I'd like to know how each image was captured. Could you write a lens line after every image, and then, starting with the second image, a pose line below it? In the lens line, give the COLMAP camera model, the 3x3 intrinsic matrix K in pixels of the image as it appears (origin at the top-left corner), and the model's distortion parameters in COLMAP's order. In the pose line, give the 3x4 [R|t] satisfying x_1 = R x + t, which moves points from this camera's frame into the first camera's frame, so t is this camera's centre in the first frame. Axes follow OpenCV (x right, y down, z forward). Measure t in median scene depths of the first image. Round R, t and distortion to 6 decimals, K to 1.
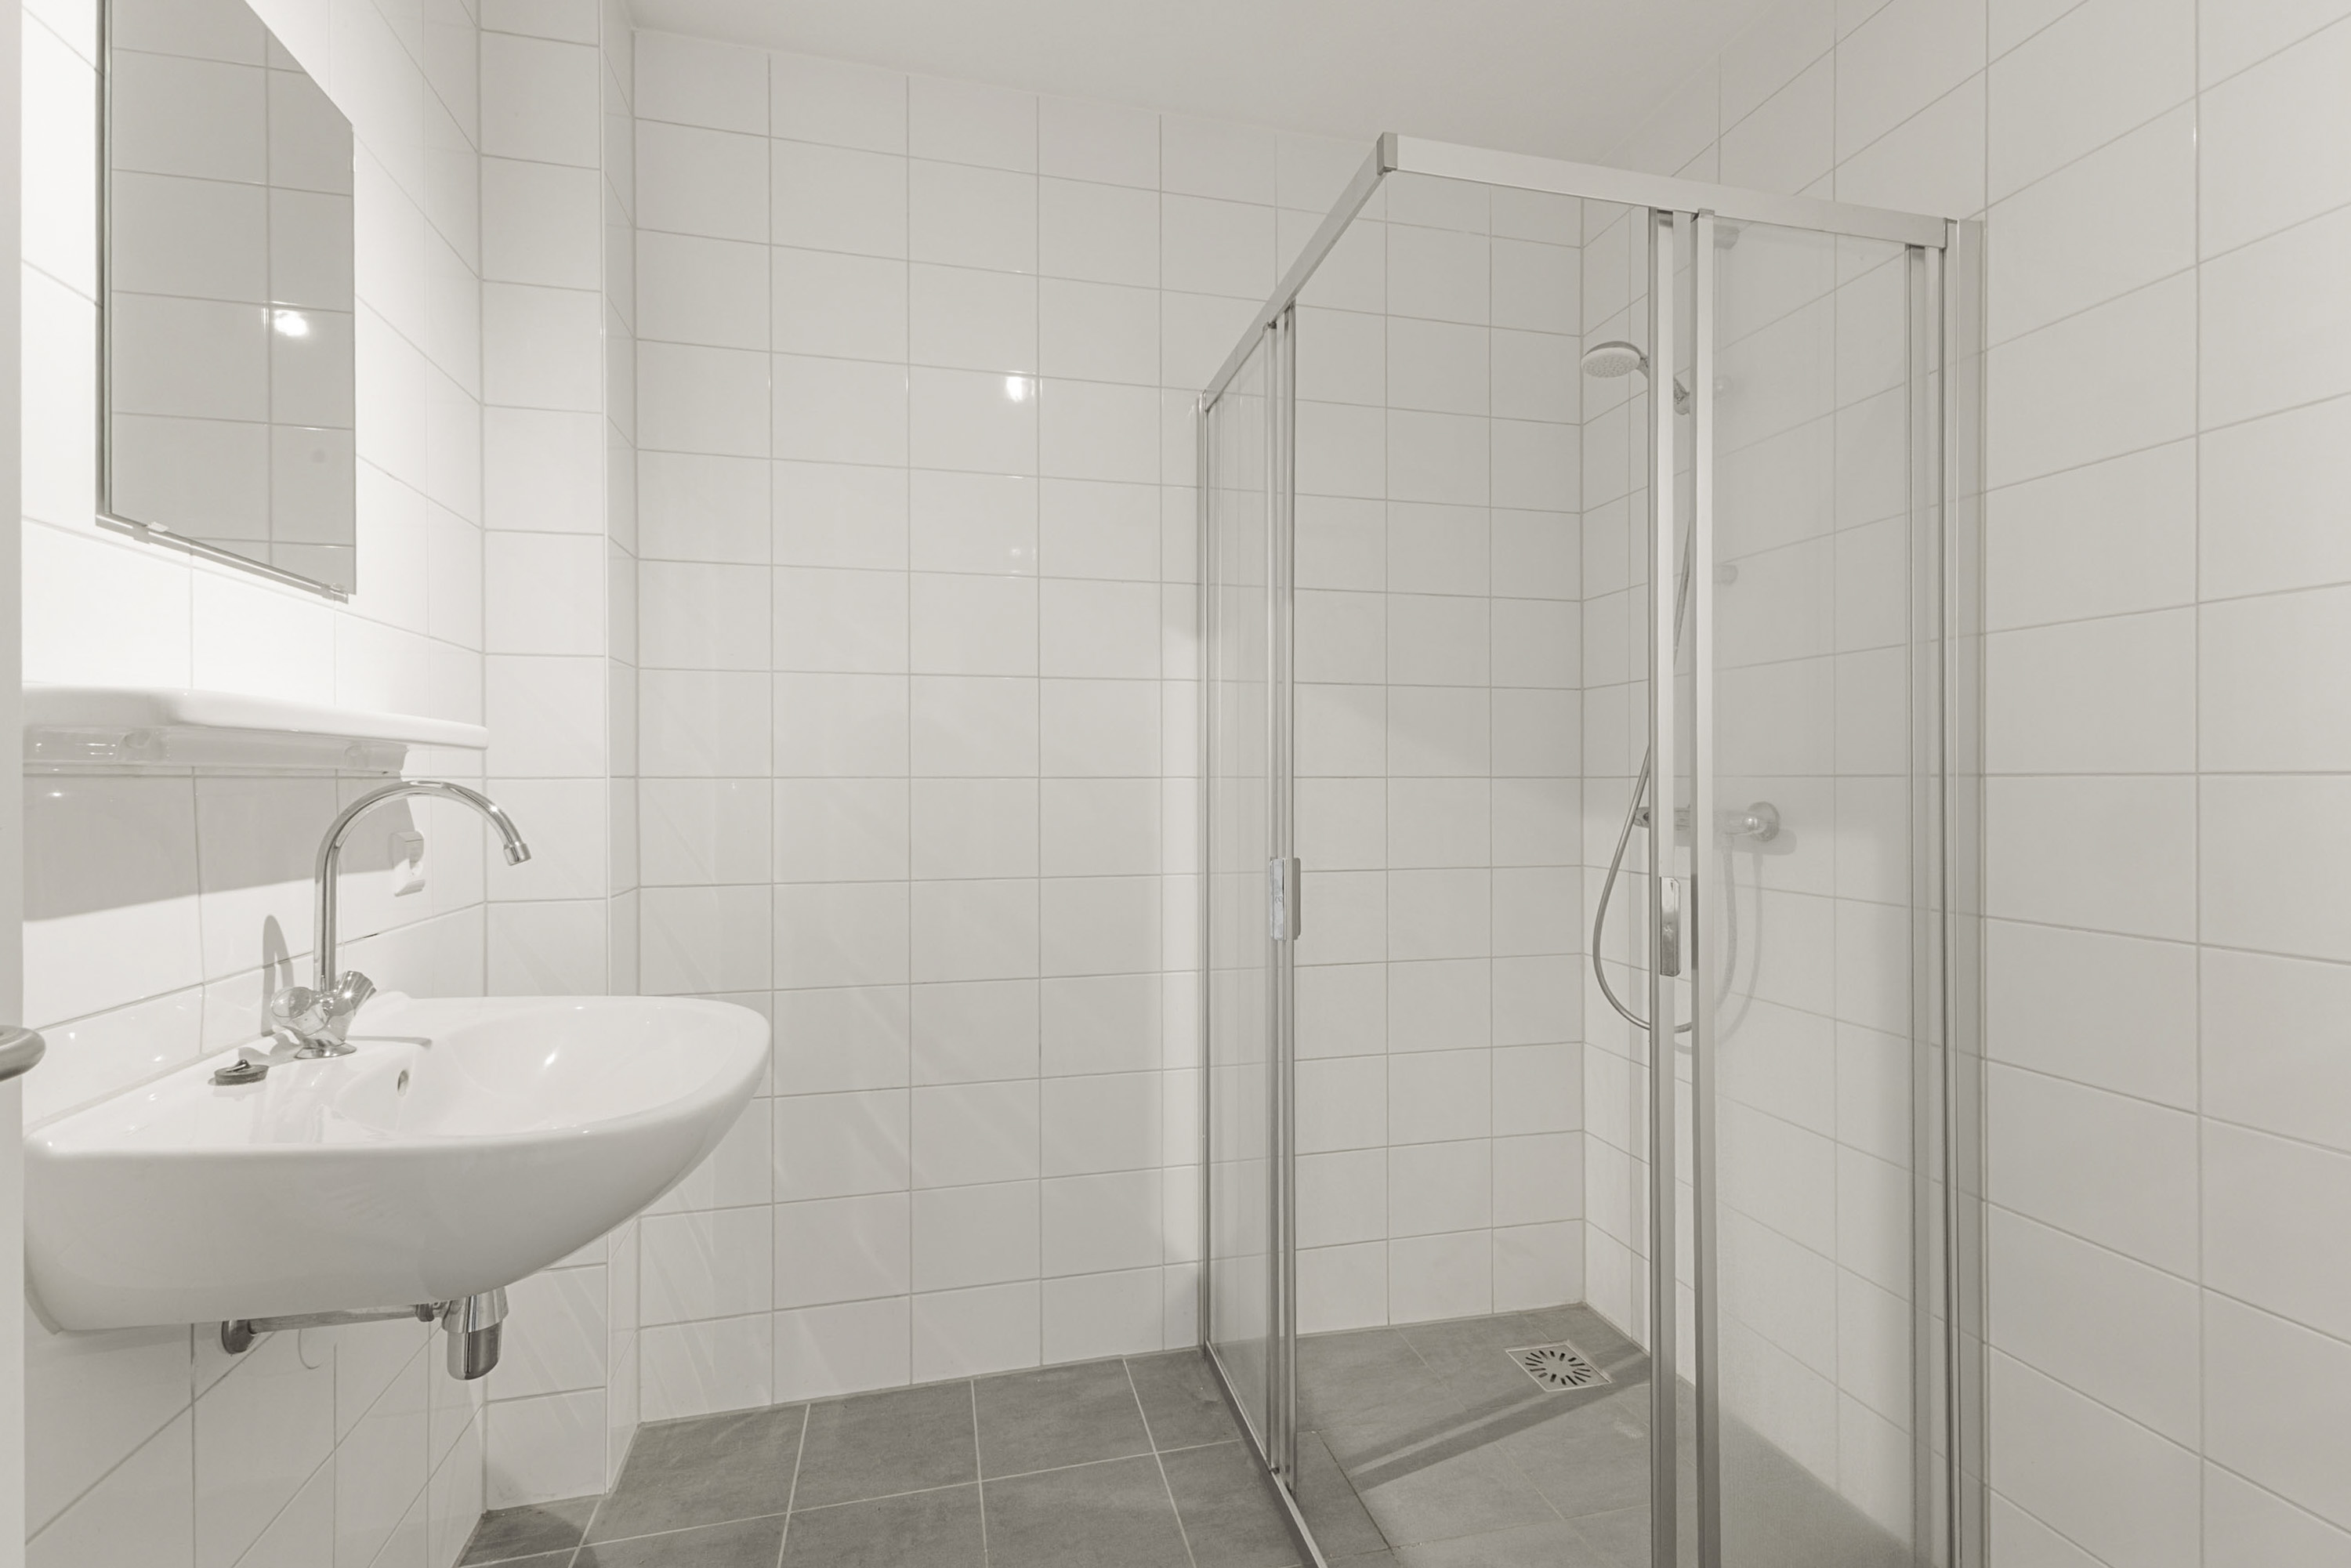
lens RADIAL K [[1027.1, 0, 1172.1], [0, 1027.1, 779.7], [0, 0, 1]] dist [0.004004, 0.000506]
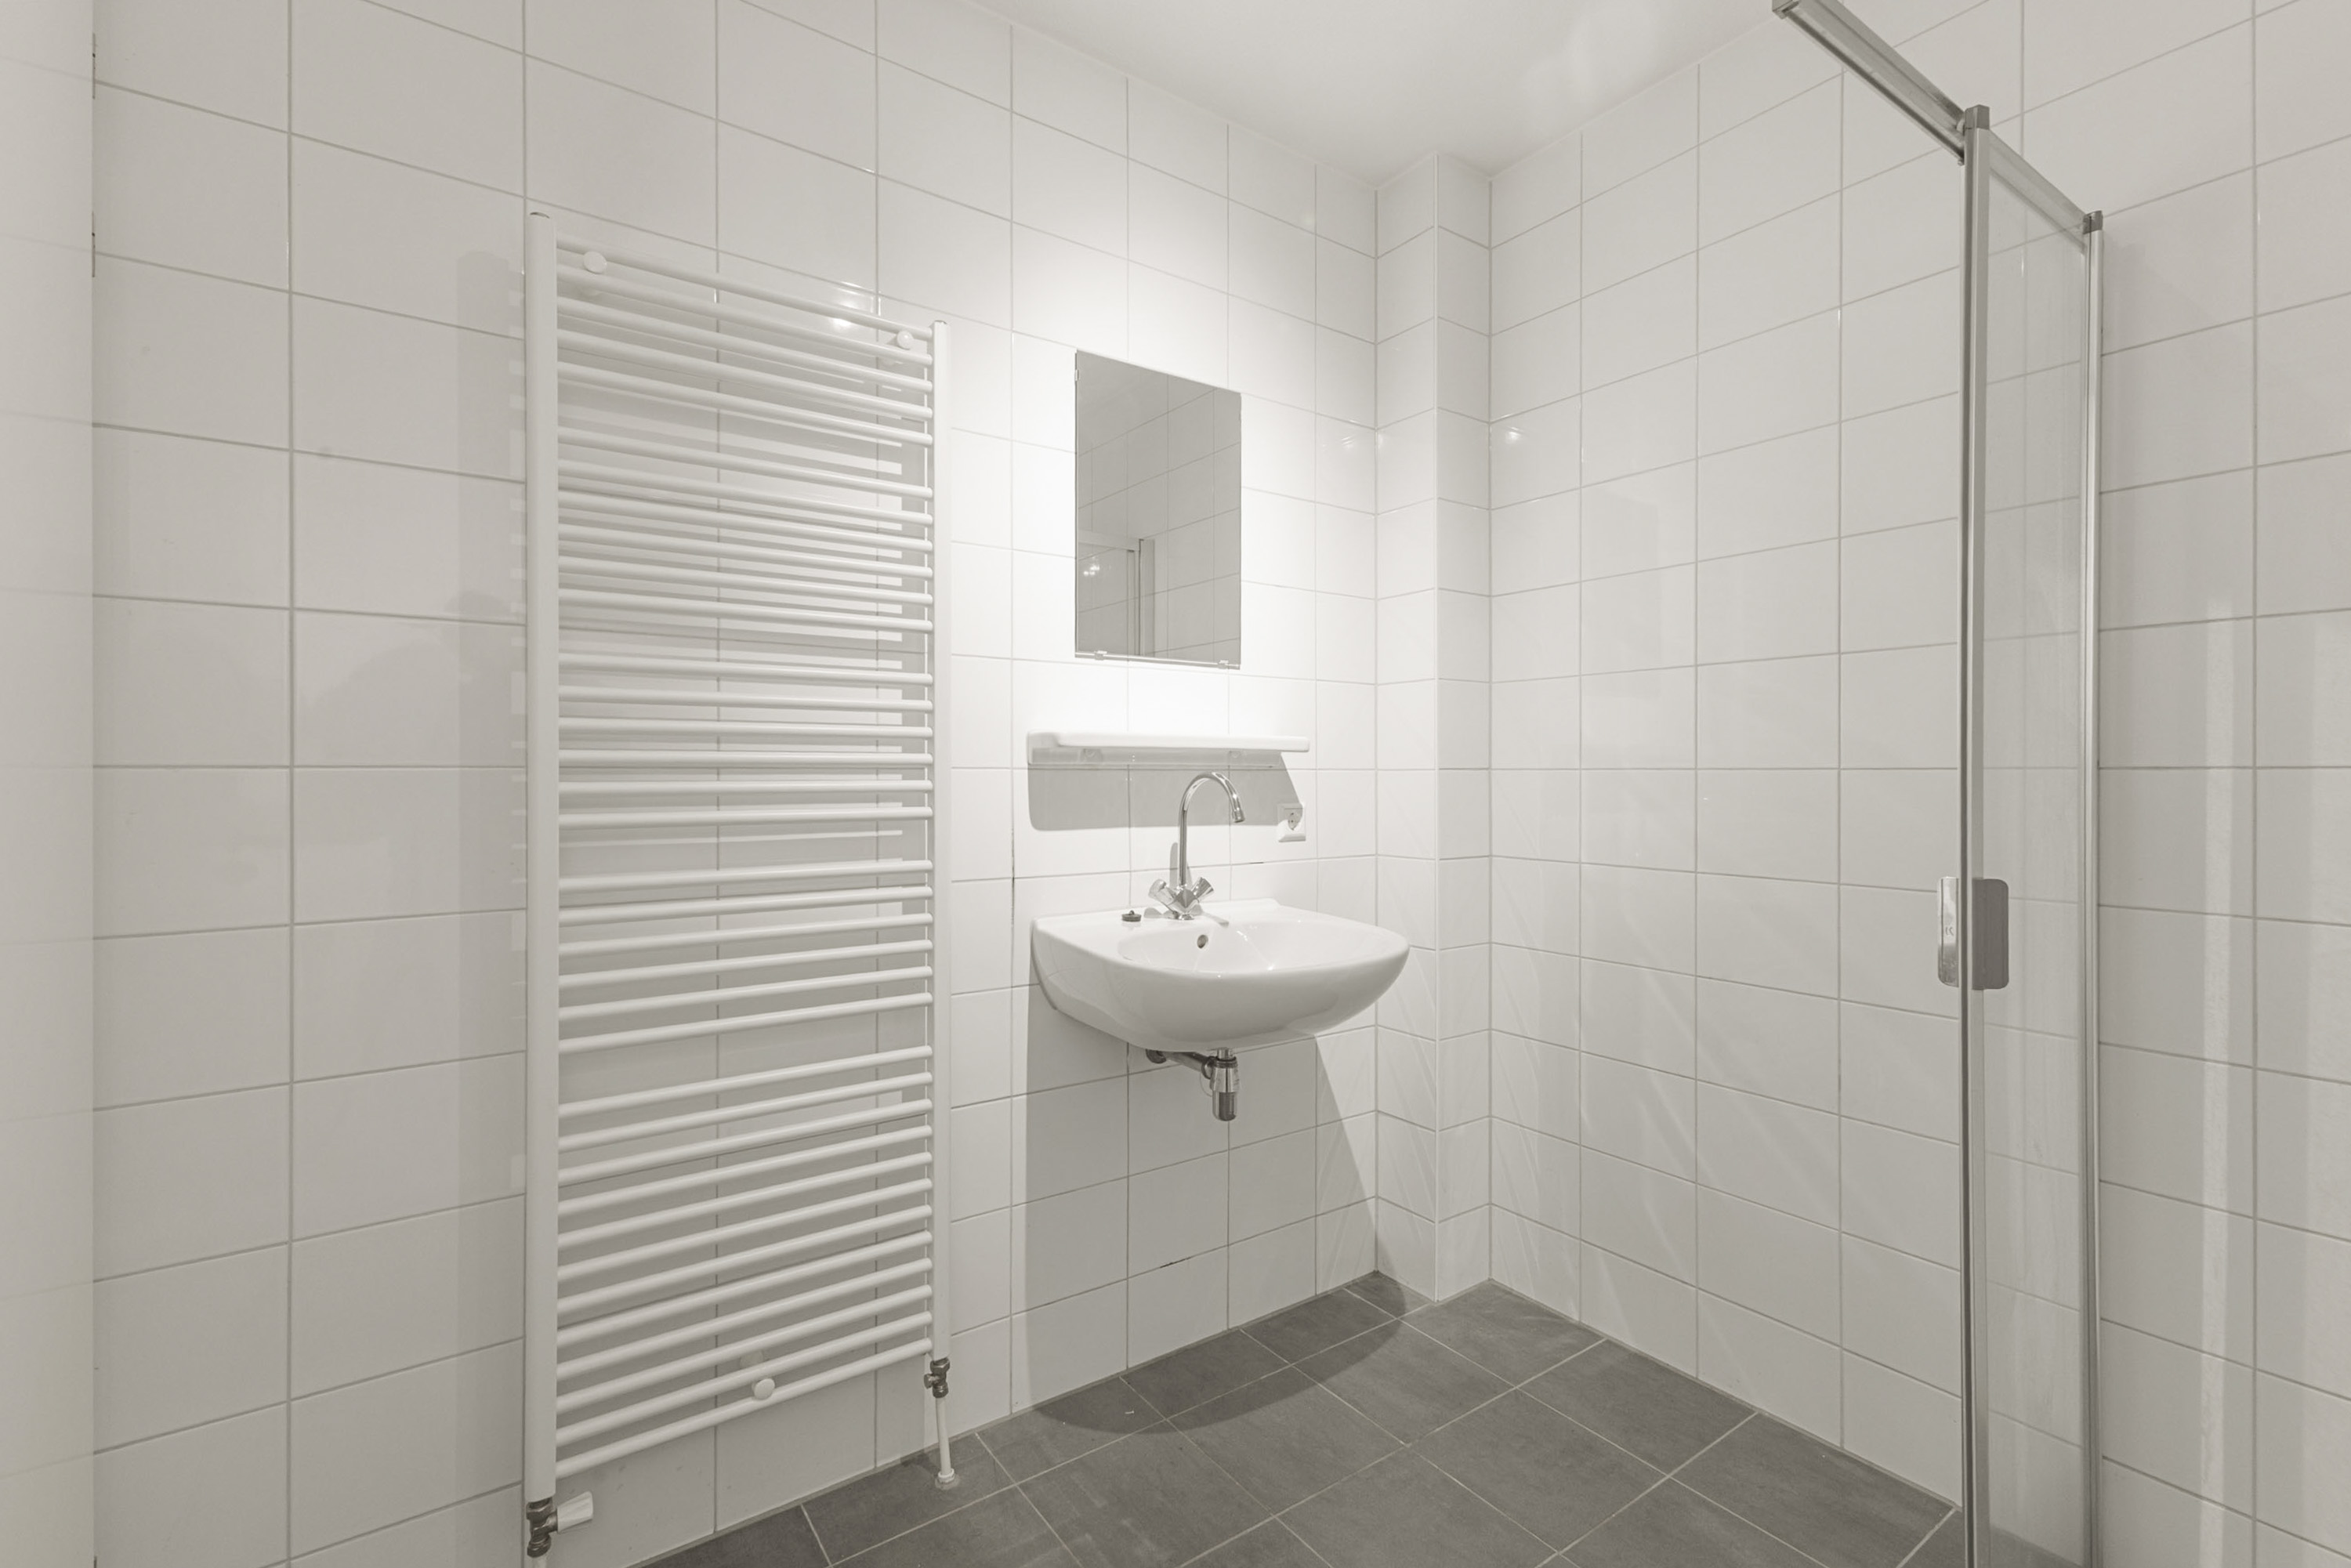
lens RADIAL K [[1027.1, 0, 1175.9], [0, 1027.1, 777.3], [0, 0, 1]] dist [0.004004, 0.000506]
pose [[0.365672, 0.005875, -0.930725, 0.574178], [0.001605, 0.999975, 0.006942, -0.001494], [0.930742, -0.004033, 0.365653, 0.199101]]
